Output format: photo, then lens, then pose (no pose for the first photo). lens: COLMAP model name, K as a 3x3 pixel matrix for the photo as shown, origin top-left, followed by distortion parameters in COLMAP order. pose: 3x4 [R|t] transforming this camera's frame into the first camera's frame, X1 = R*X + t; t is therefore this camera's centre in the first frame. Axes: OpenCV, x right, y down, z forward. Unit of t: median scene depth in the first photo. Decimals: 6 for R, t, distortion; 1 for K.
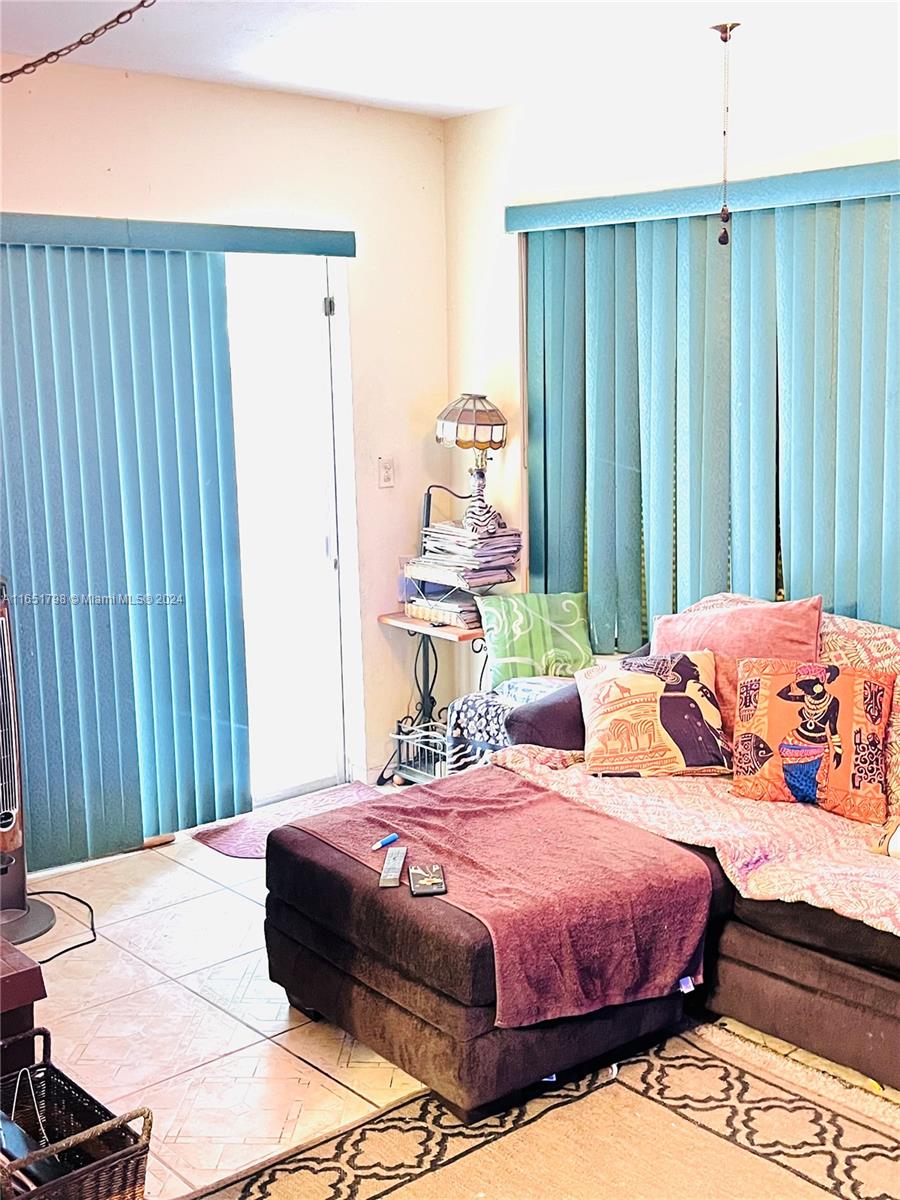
lens RADIAL K [[1372.6, 0, 452.2], [0, 1372.6, 595.0], [0, 0, 1]] dist [0.013011, 0.000000]
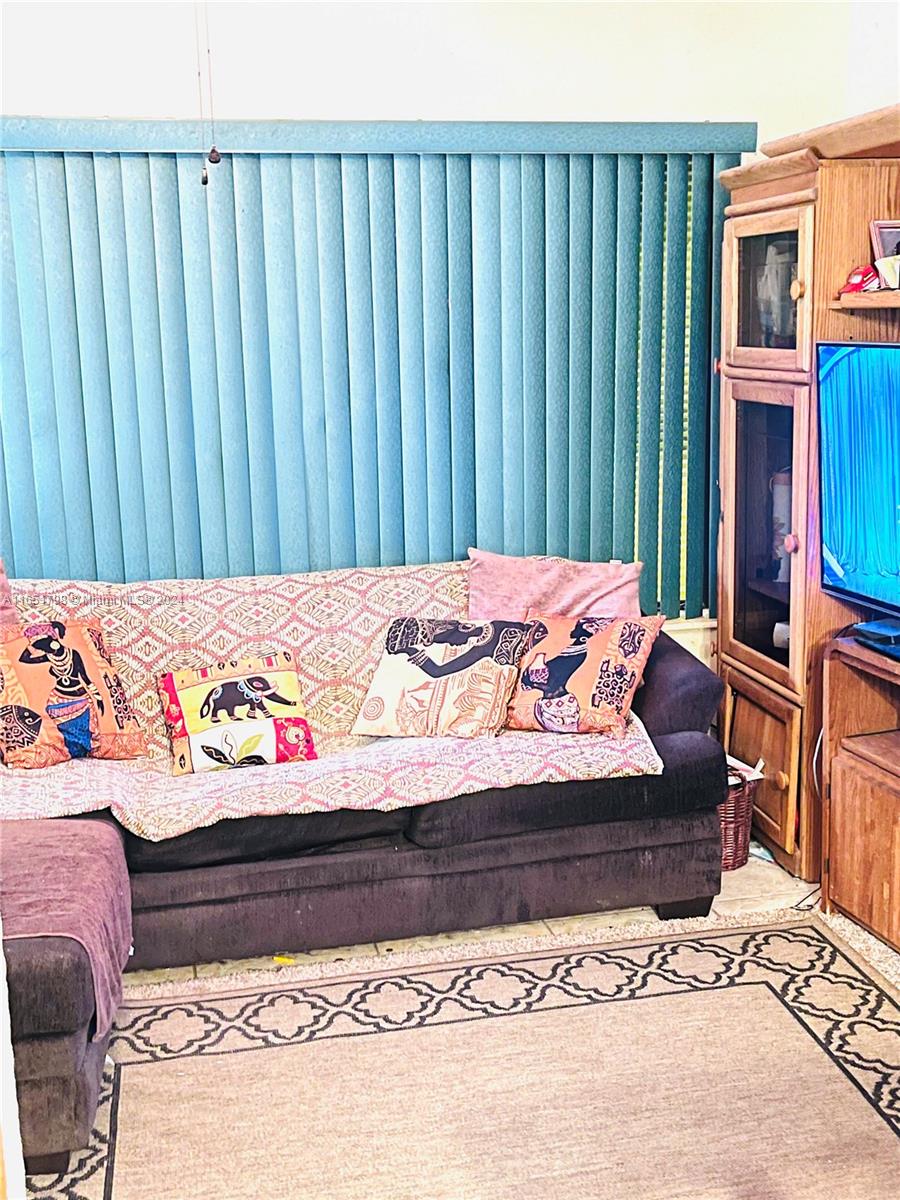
lens RADIAL K [[1372.6, 0, 452.2], [0, 1372.6, 603.2], [0, 0, 1]] dist [0.013011, 0.000000]
pose [[0.488988, -0.170096, 0.855546, -0.451010], [0.163779, 0.981263, 0.101482, -0.016331], [-0.856777, 0.090497, 0.507684, 0.248447]]
